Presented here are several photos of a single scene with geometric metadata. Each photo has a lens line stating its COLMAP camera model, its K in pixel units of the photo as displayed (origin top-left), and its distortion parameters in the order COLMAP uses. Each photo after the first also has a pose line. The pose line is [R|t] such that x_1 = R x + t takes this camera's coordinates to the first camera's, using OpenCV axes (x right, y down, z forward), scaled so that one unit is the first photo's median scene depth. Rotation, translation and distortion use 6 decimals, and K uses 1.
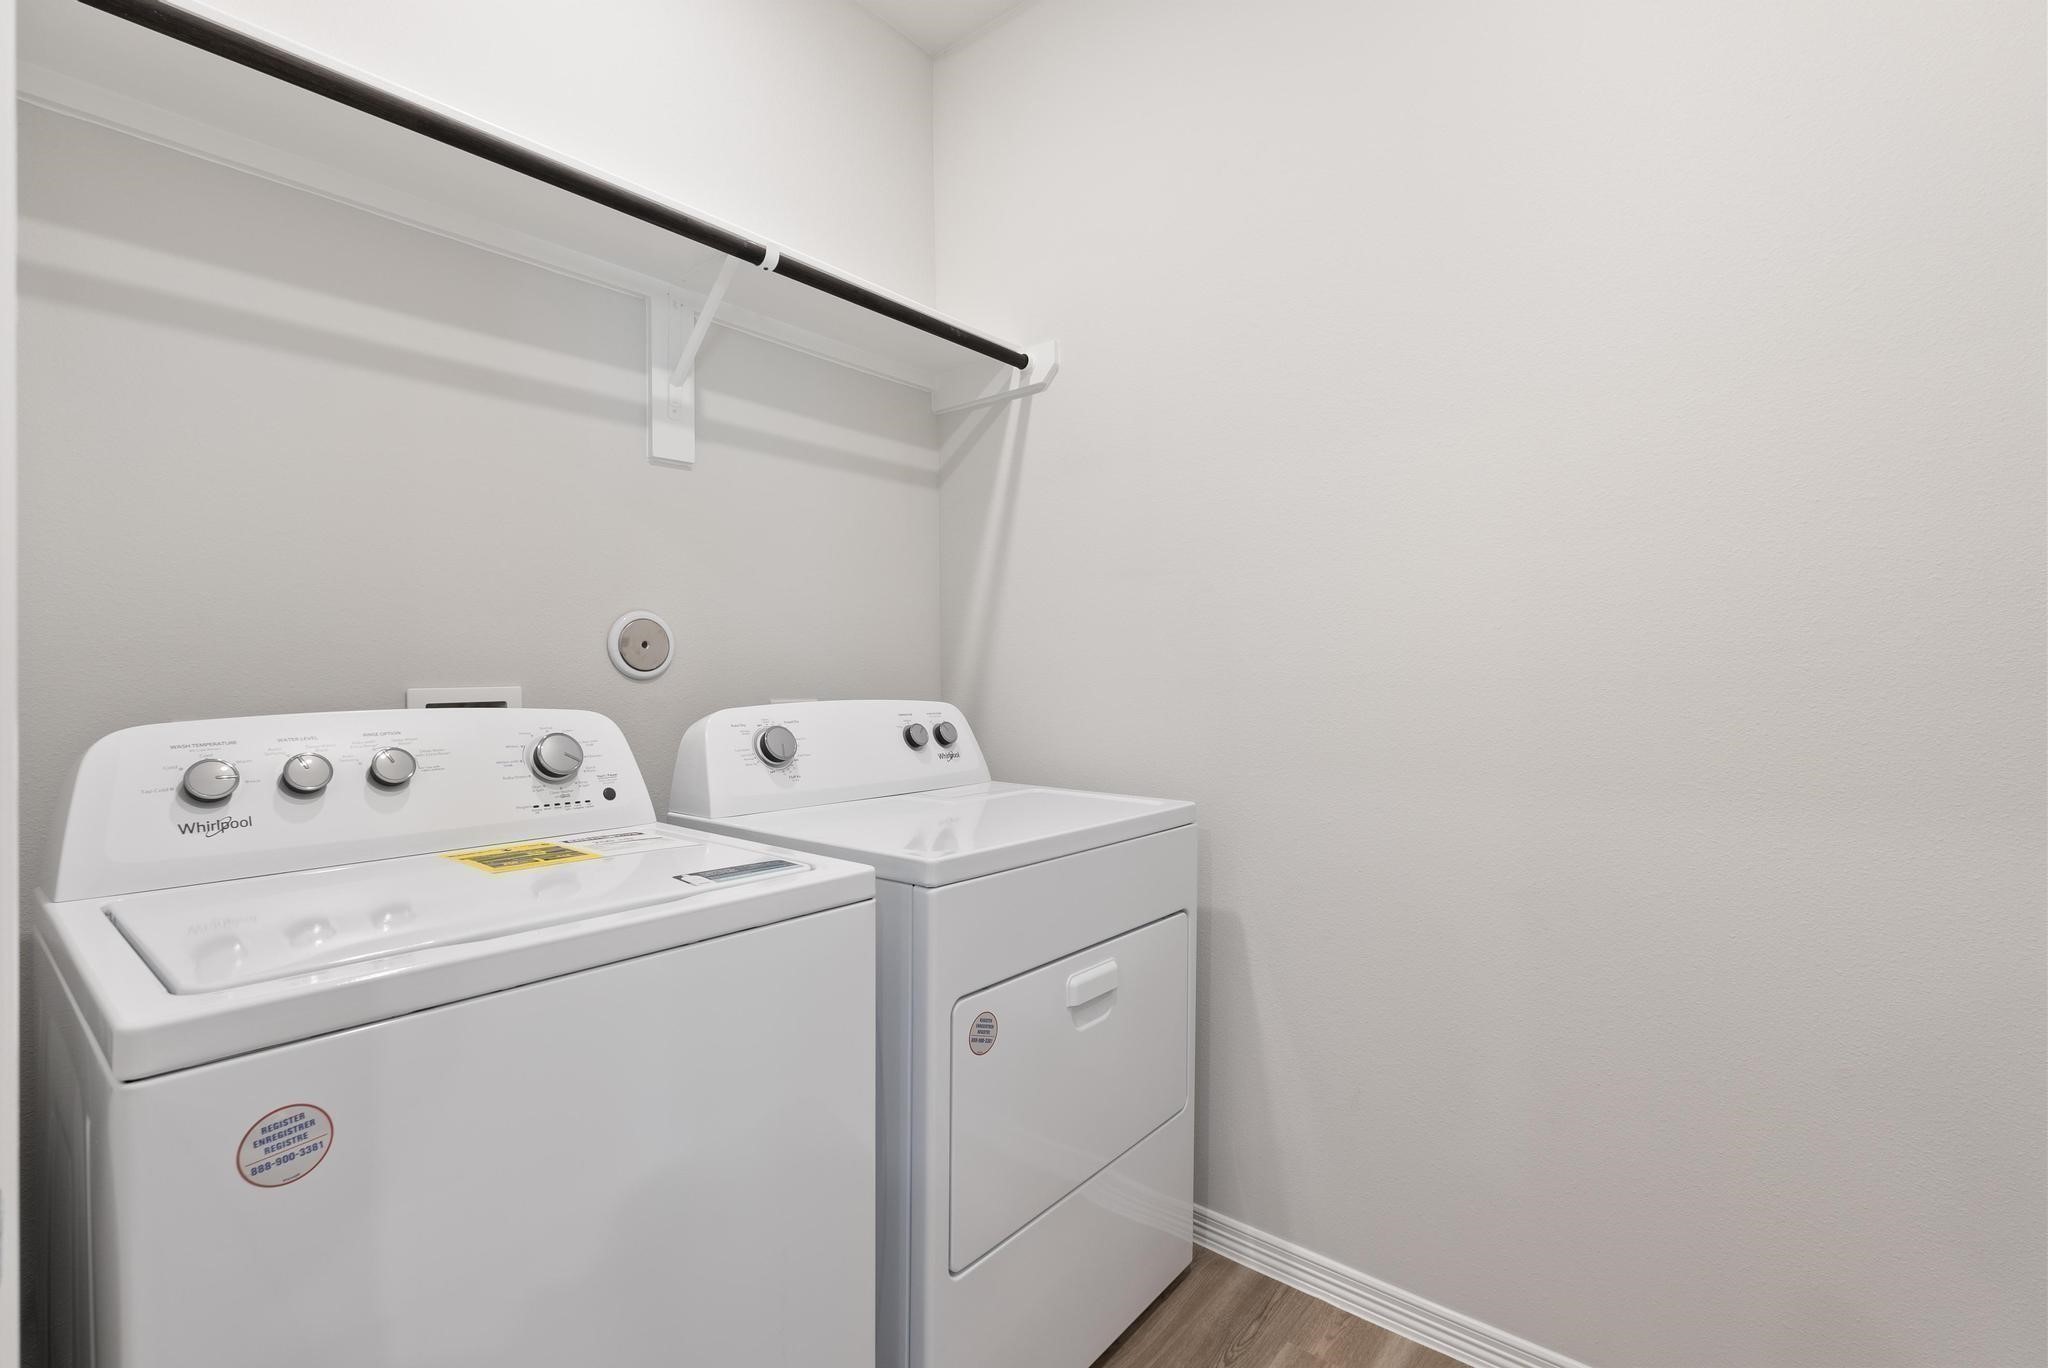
lens RADIAL K [[918.9, 0, 1025.0], [0, 918.9, 683.0], [0, 0, 1]] dist [-0.010306, 0.001241]
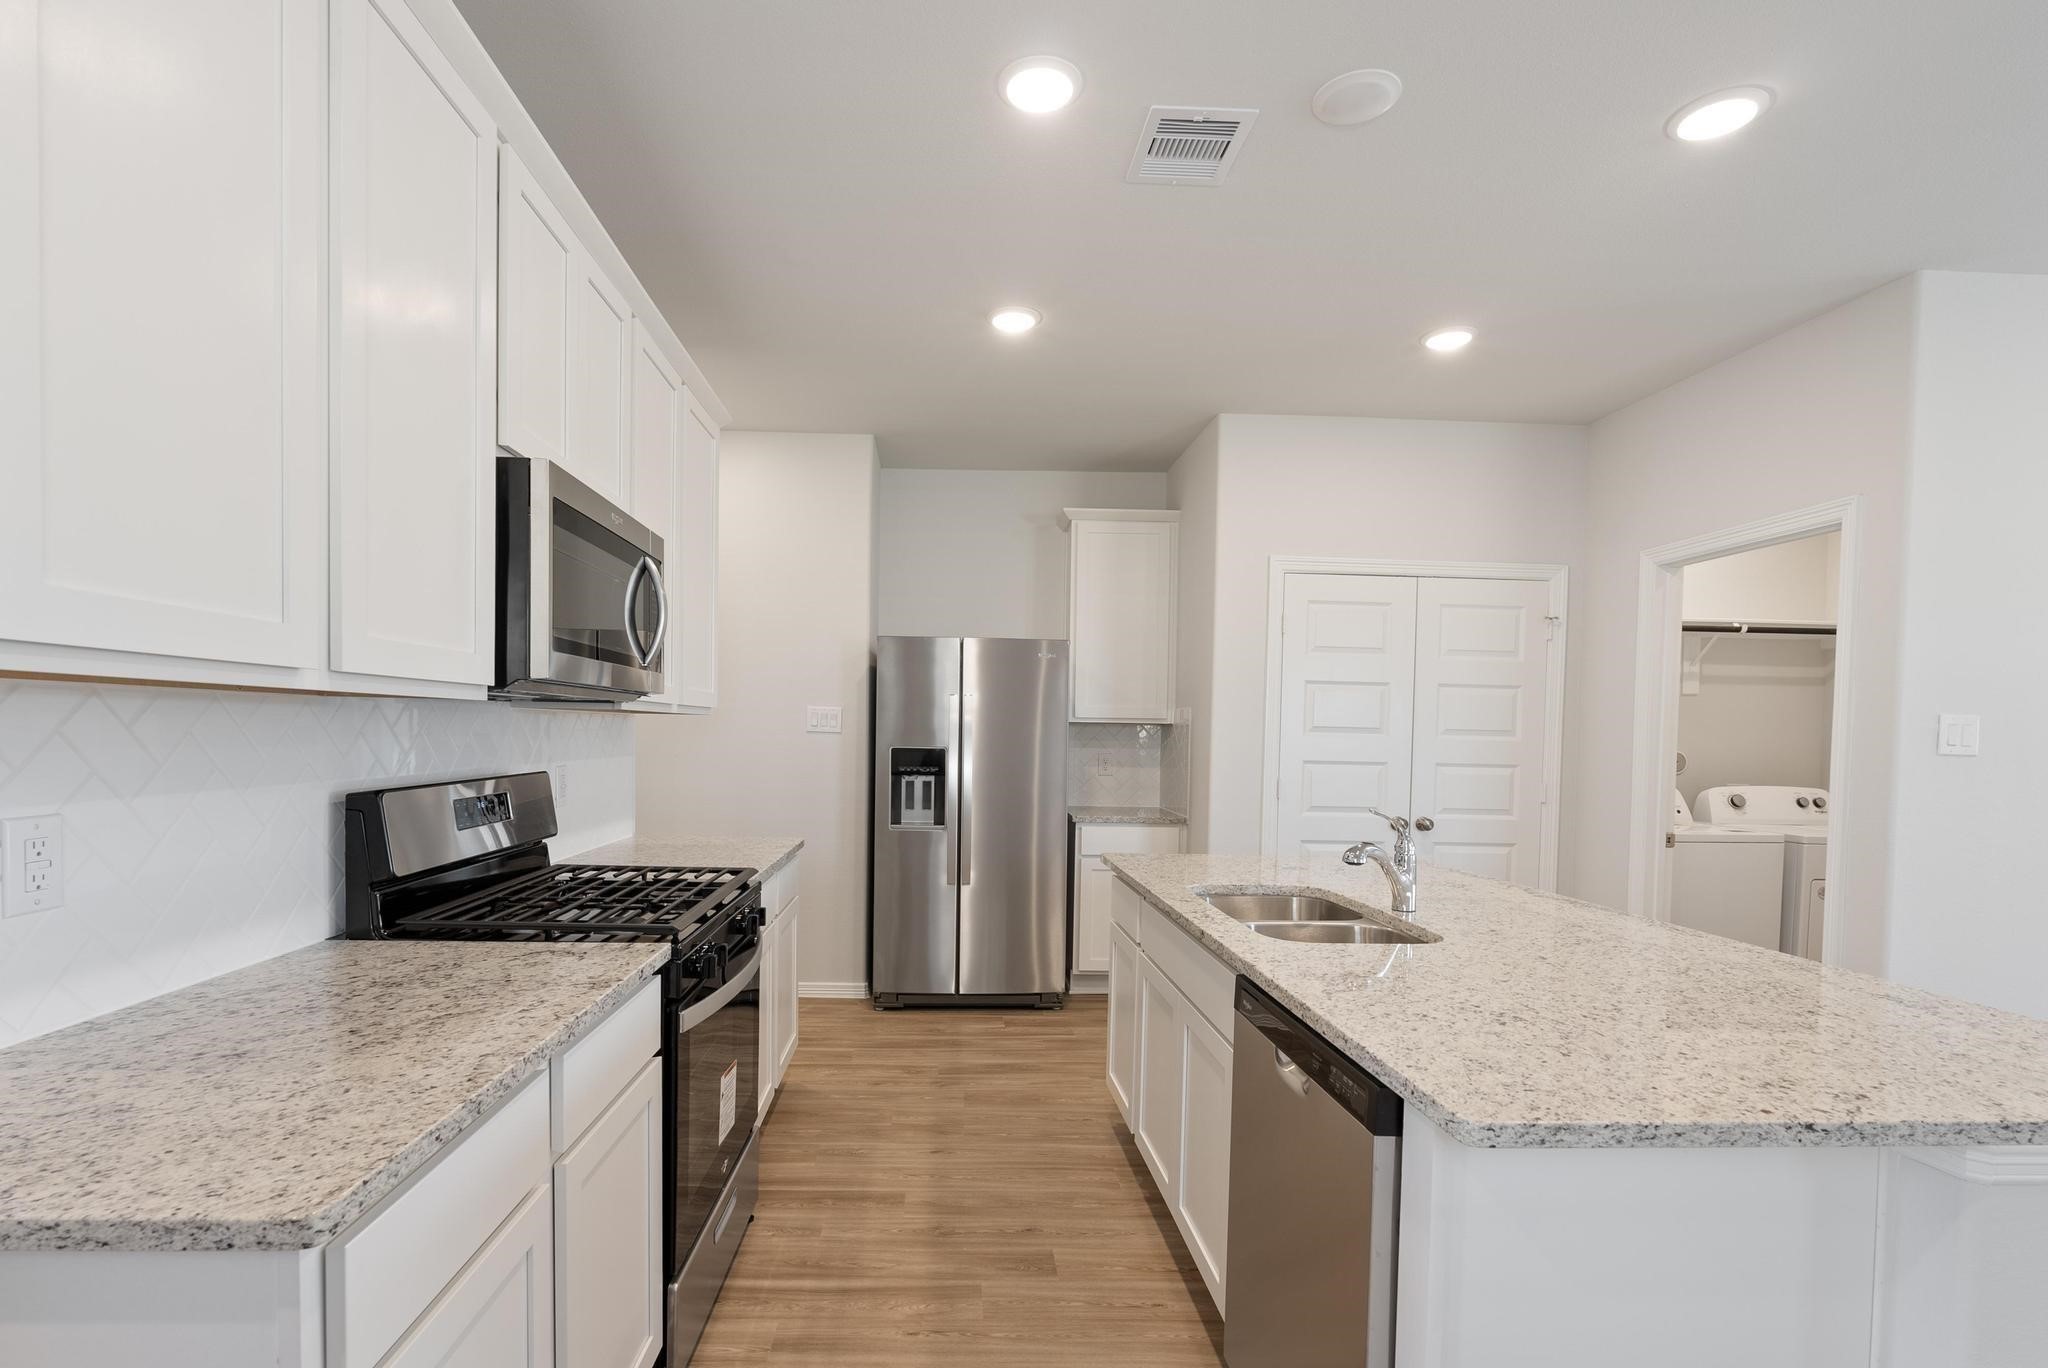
lens RADIAL K [[959.1, 0, 982.3], [0, 959.1, 761.4], [0, 0, 1]] dist [-0.002909, -0.000189]
pose [[0.666877, 0.039094, -0.744142, 0.302879], [-0.022334, 0.999223, 0.032480, -0.080885], [0.744833, -0.005041, 0.667232, -2.225223]]
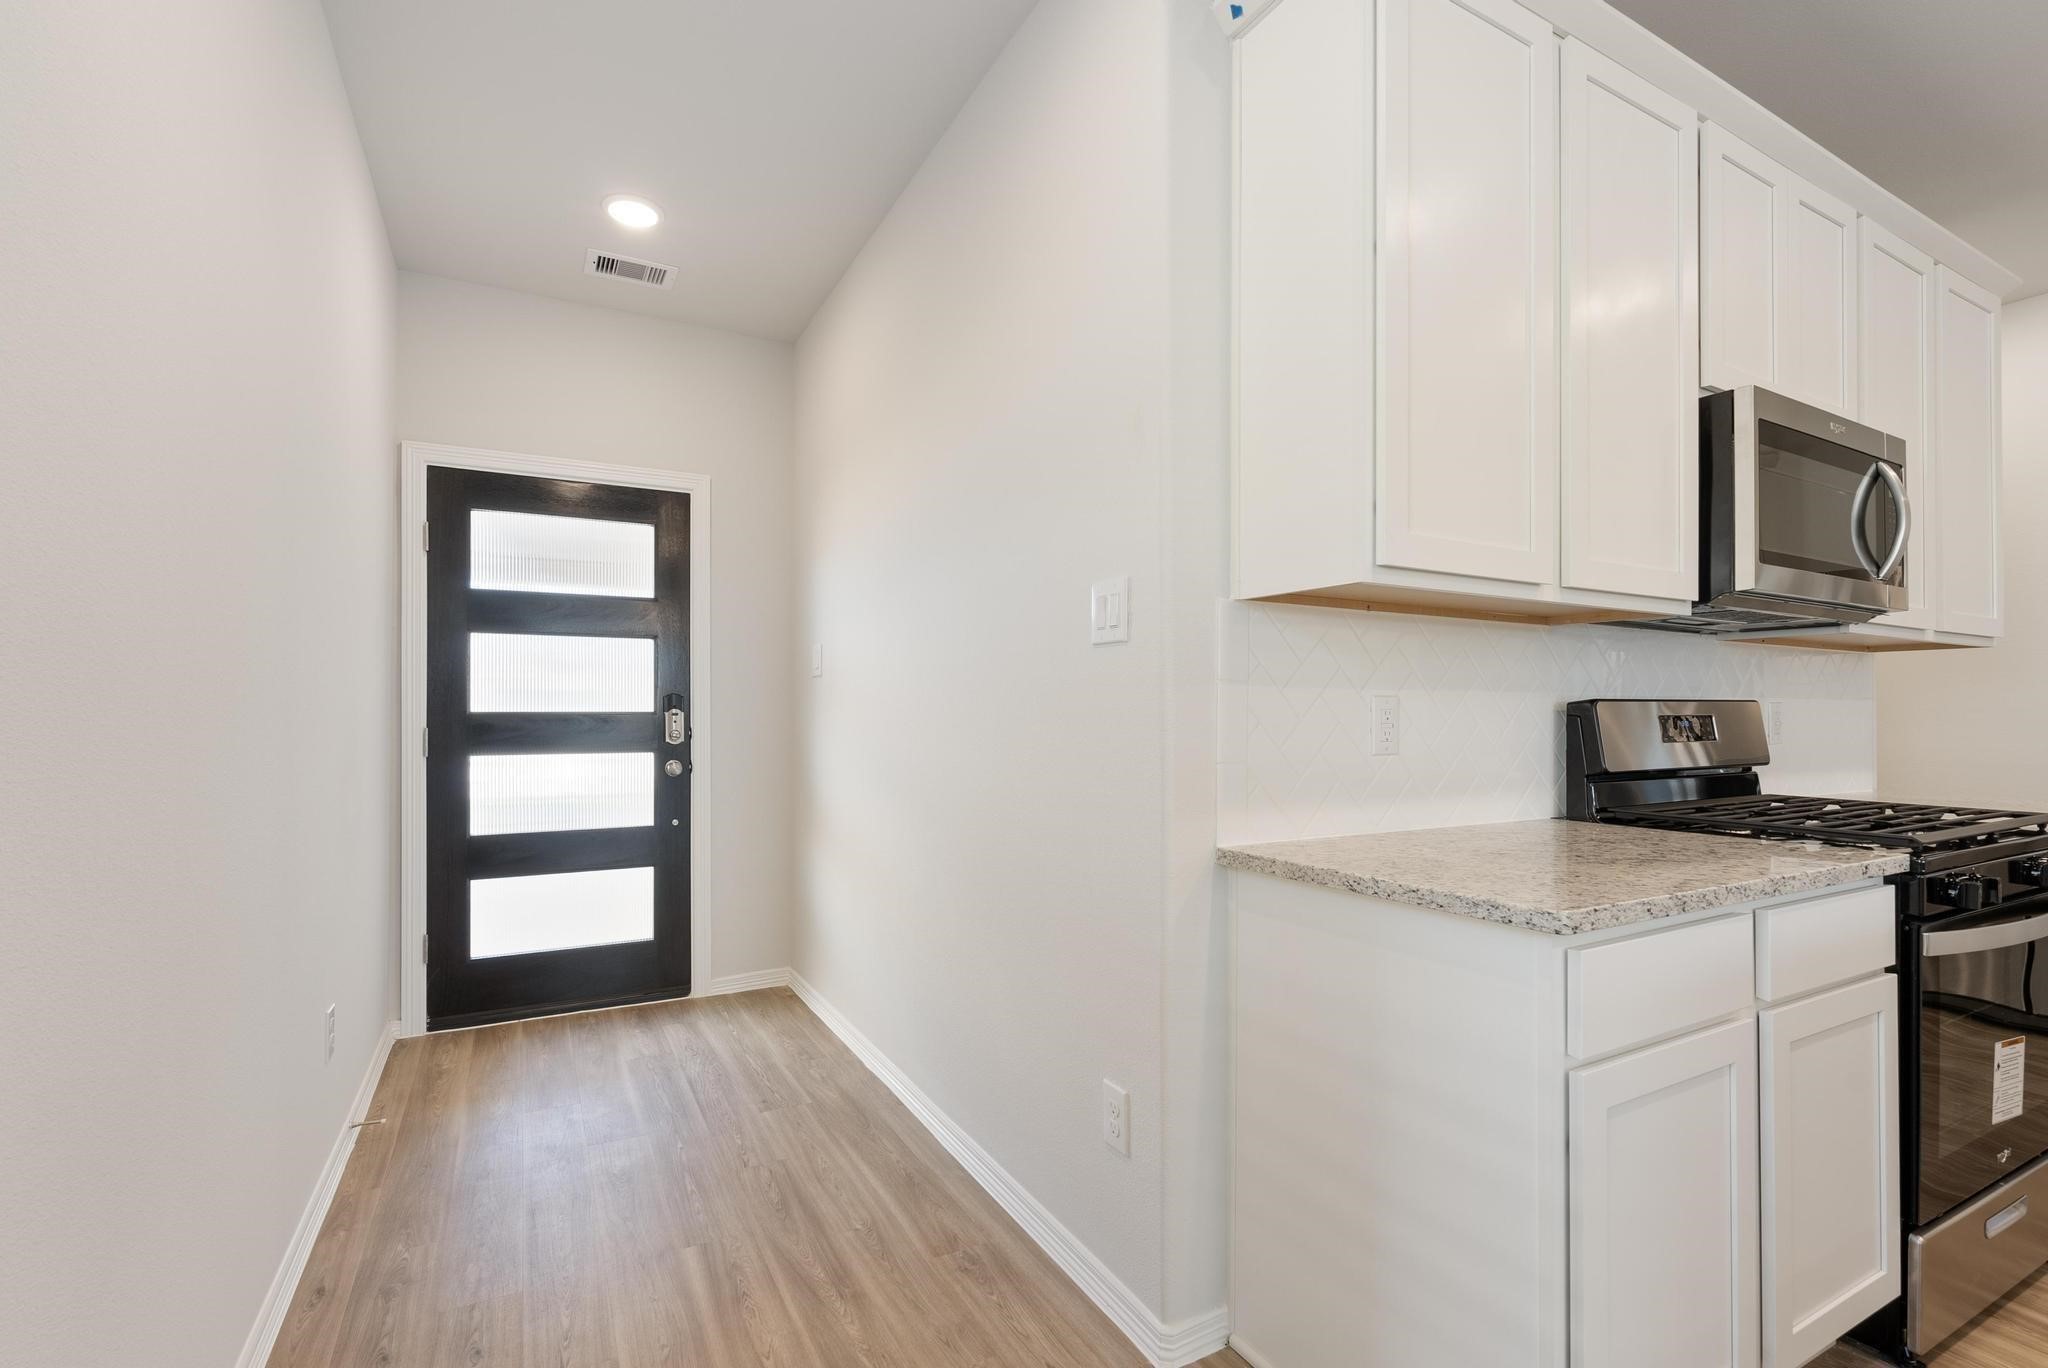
lens RADIAL K [[918.9, 0, 1003.6], [0, 918.9, 709.7], [0, 0, 1]] dist [-0.010306, 0.001241]
pose [[-0.381953, -0.002429, -0.924179, 0.484189], [-0.004755, 0.999988, -0.000663, 0.004116], [0.924170, 0.004141, -0.381960, -2.271414]]
